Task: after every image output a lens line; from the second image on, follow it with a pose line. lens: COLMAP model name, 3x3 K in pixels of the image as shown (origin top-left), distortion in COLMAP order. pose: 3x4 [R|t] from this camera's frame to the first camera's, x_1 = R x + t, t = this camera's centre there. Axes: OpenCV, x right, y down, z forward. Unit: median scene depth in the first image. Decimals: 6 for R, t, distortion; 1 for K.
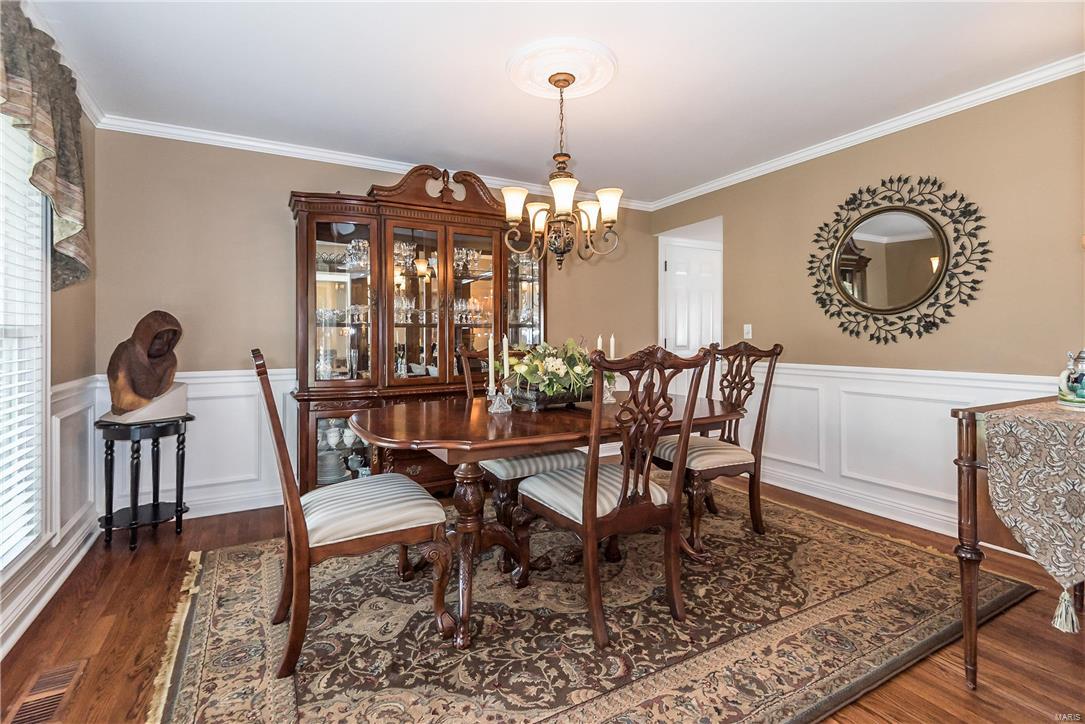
lens RADIAL K [[509.3, 0, 540.8], [0, 509.3, 331.6], [0, 0, 1]] dist [0.034344, -0.018261]
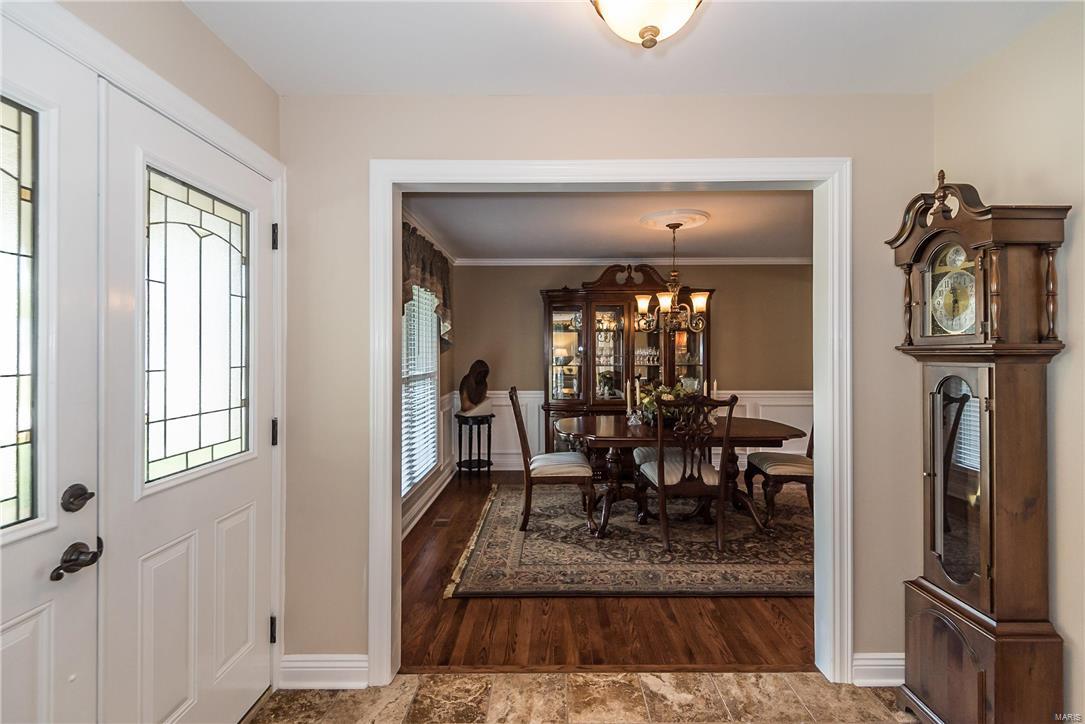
lens RADIAL K [[491.6, 0, 543.5], [0, 491.6, 350.9], [0, 0, 1]] dist [0.016407, -0.000238]
pose [[0.868857, 0.000639, -0.495063, 0.547084], [0.003456, 0.999967, 0.007355, -0.121724], [0.495052, -0.008101, 0.868826, -0.693026]]
